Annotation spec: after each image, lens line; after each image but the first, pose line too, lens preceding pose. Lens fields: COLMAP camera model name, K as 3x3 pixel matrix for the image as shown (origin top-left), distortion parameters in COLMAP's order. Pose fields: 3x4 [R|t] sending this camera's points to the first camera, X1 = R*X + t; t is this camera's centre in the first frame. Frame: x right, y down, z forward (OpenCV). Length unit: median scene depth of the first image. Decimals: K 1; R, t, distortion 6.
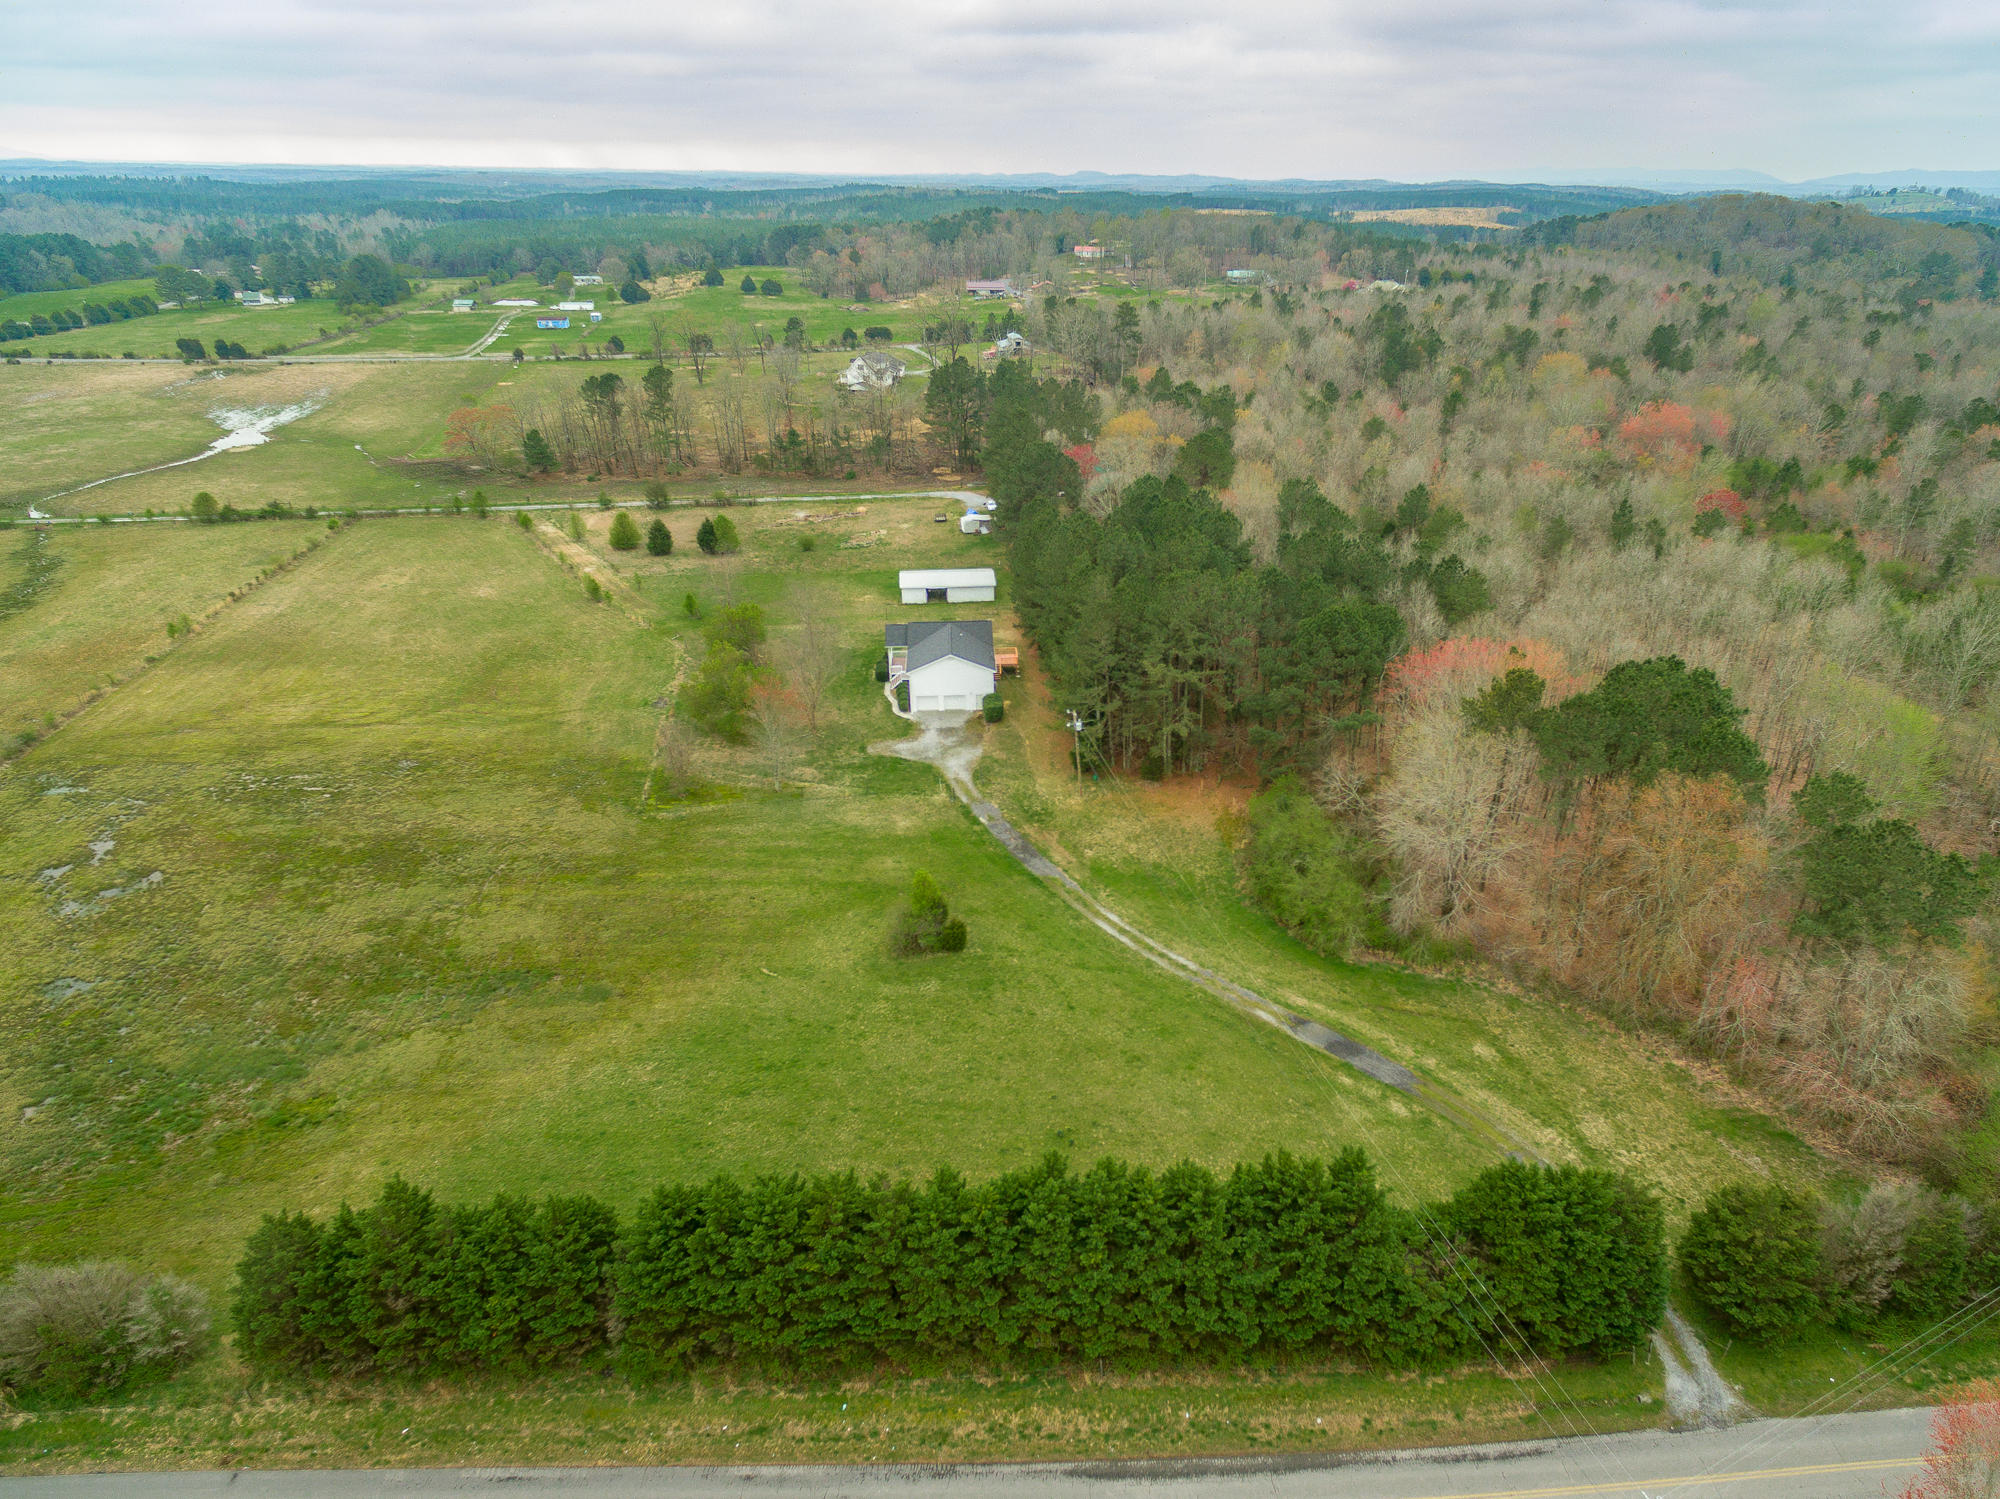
lens RADIAL K [[1221.9, 0, 1100.2], [0, 1221.9, 807.0], [0, 0, 1]] dist [0.005605, -0.000460]
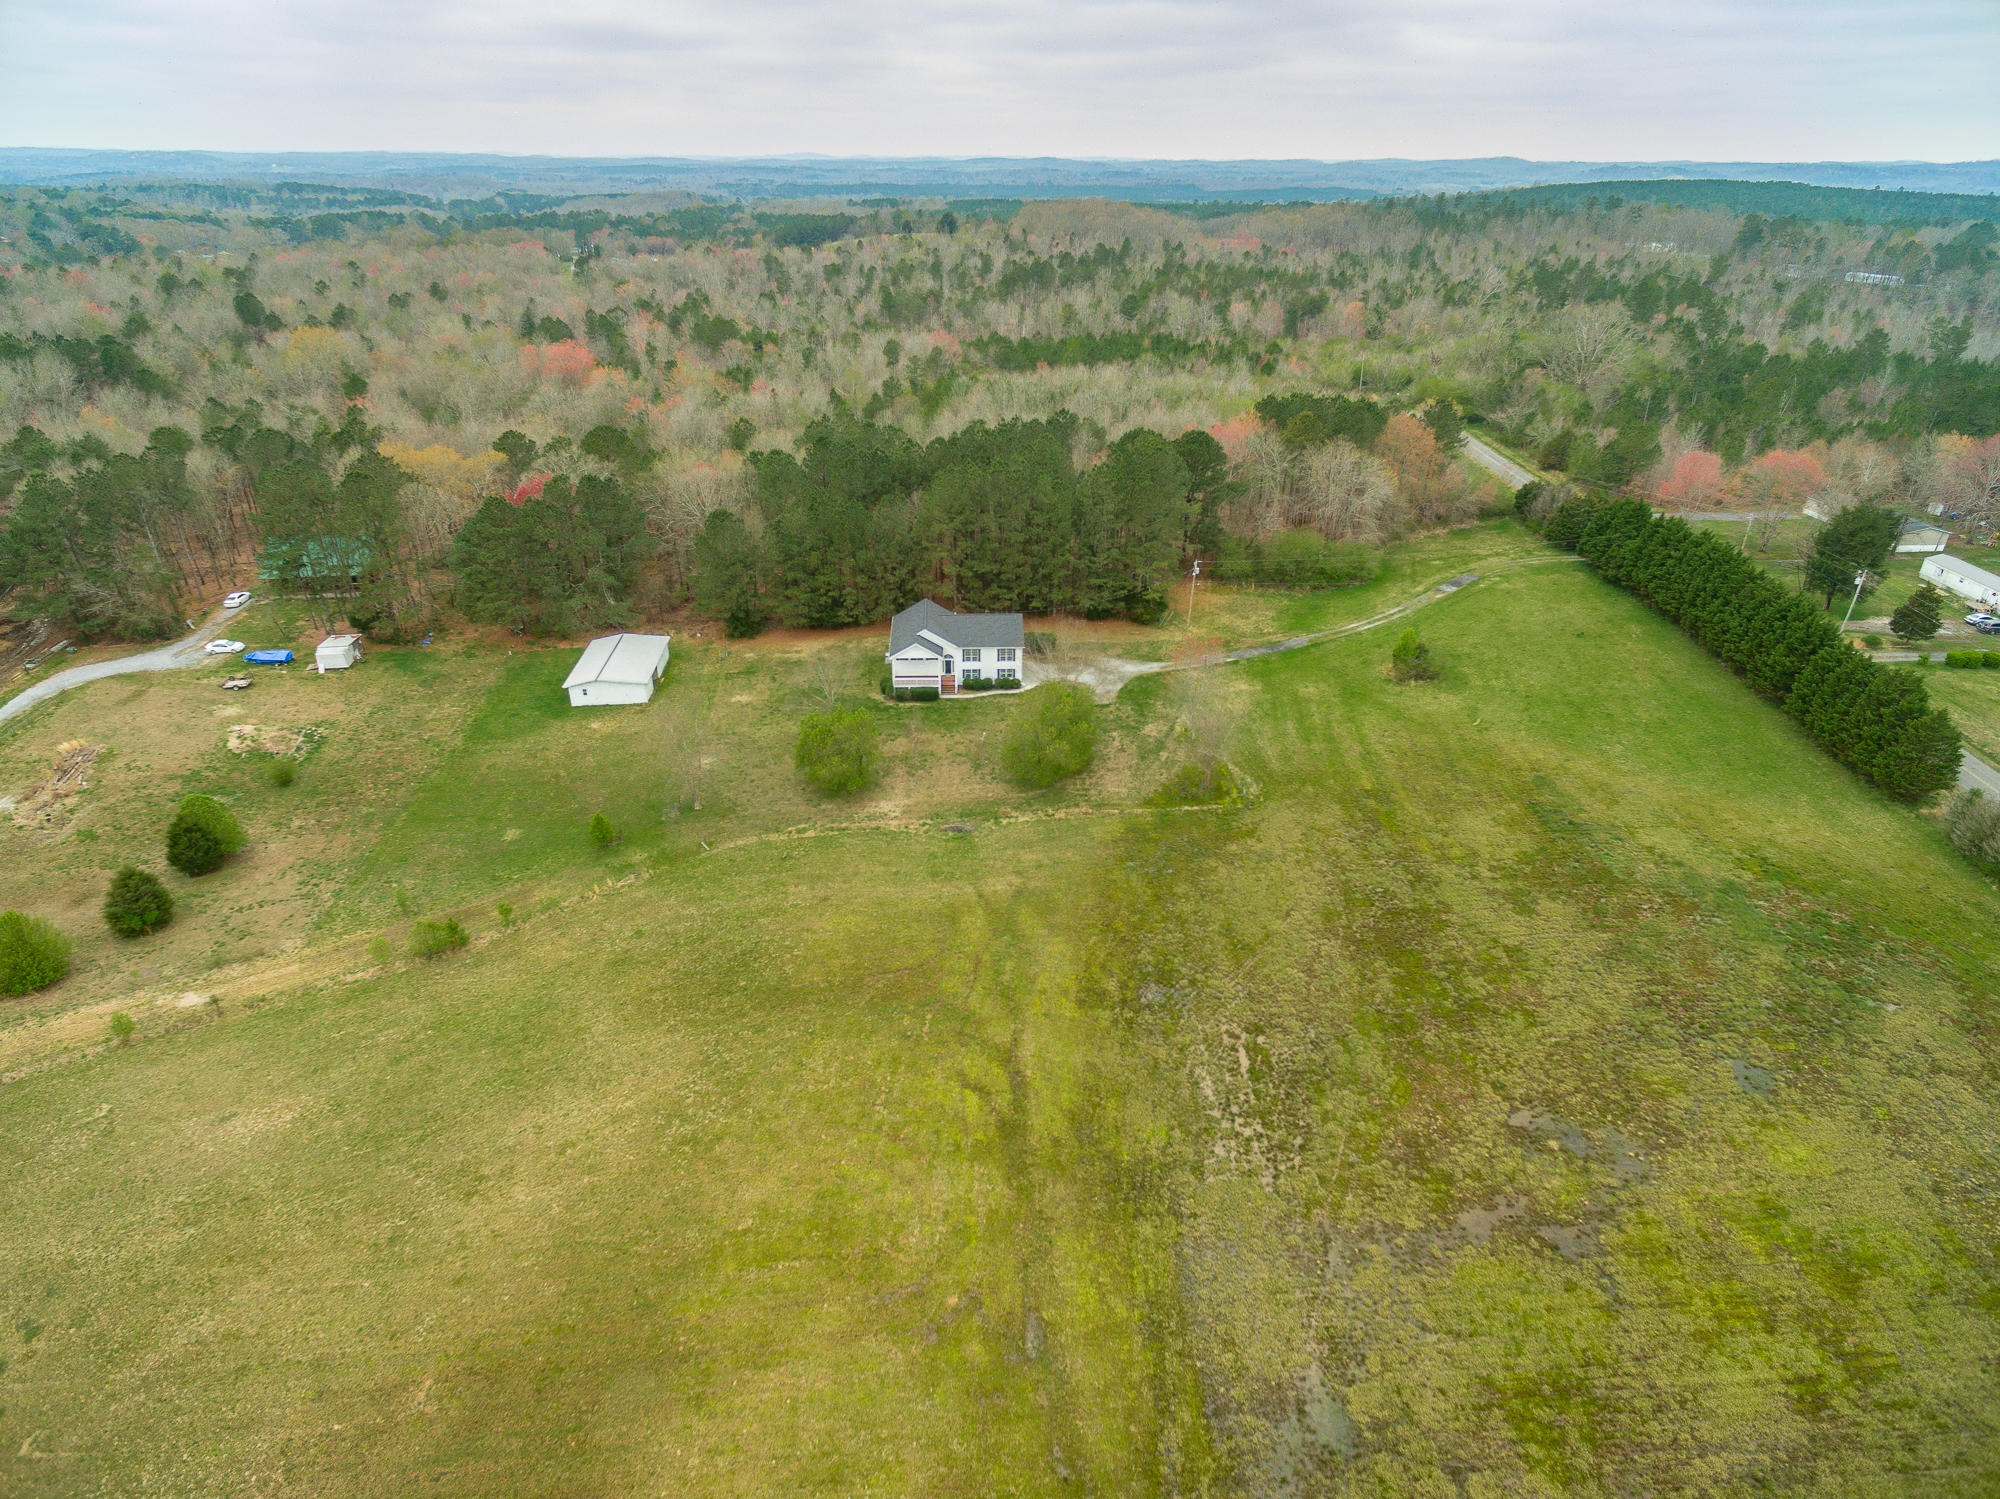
lens RADIAL K [[1086.7, 0, 994.8], [0, 1086.7, 746.9], [0, 0, 1]] dist [0.006253, 0.002677]
pose [[0.075455, -0.481534, 0.873173, -0.924873], [0.452159, 0.796990, 0.400448, -0.388405], [-0.888740, 0.364597, 0.277867, 0.748035]]
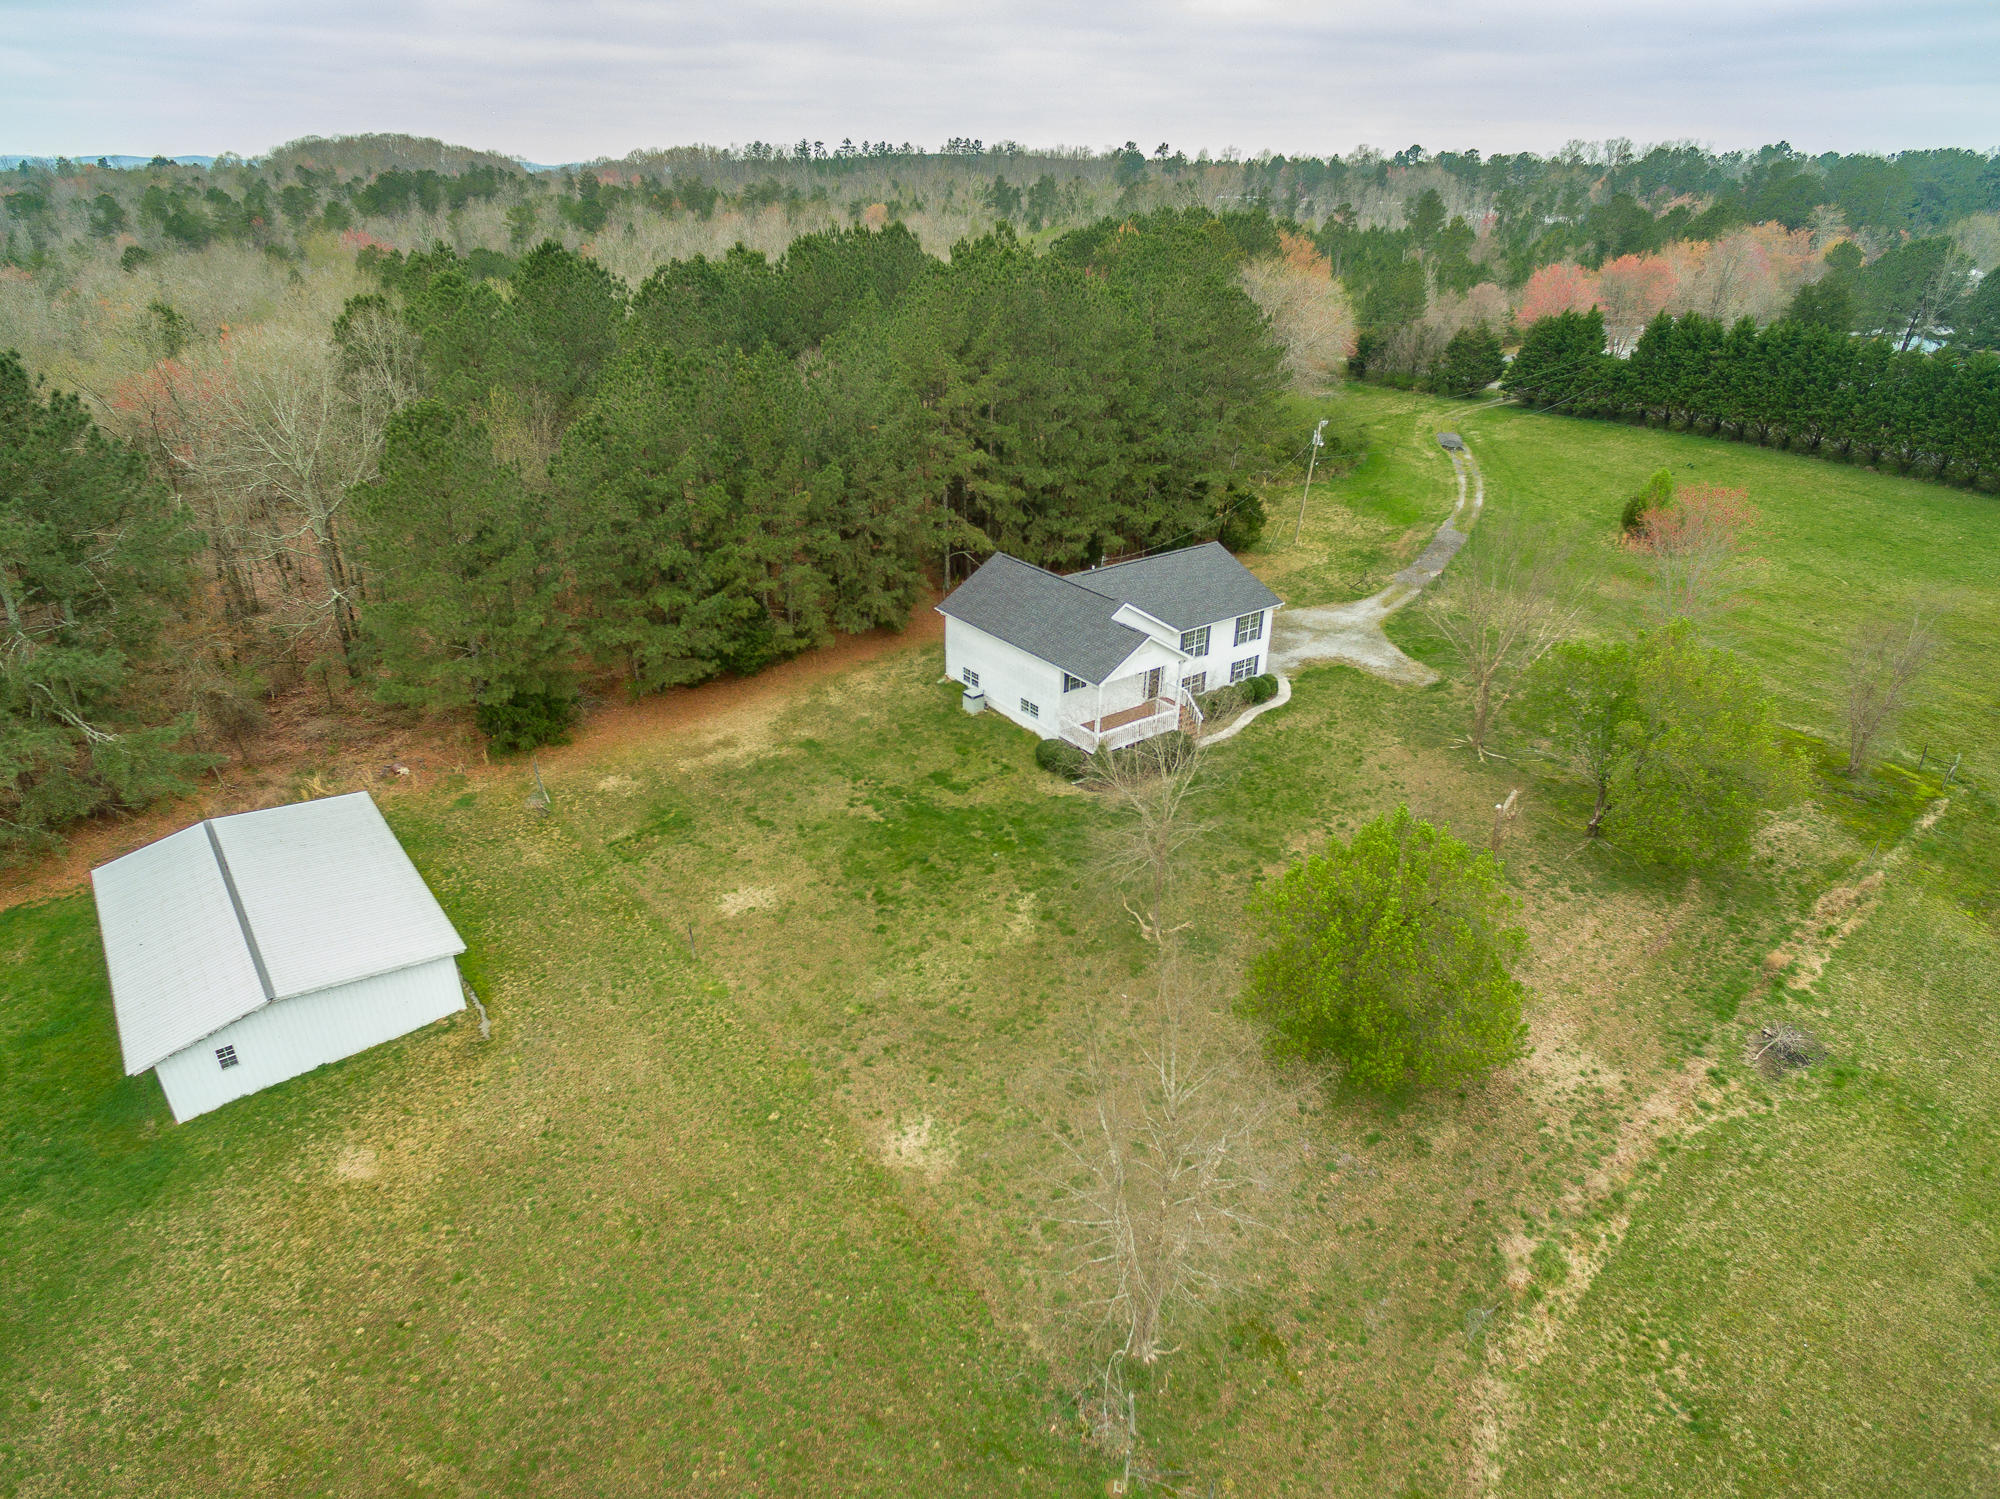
lens RADIAL K [[1095.8, 0, 981.4], [0, 1095.8, 842.2], [0, 0, 1]] dist [0.004214, 0.000972]
pose [[-0.491692, -0.465724, 0.735758, -0.424126], [0.385683, 0.641071, 0.663533, -0.349025], [-0.780697, 0.610023, -0.135587, 1.124493]]
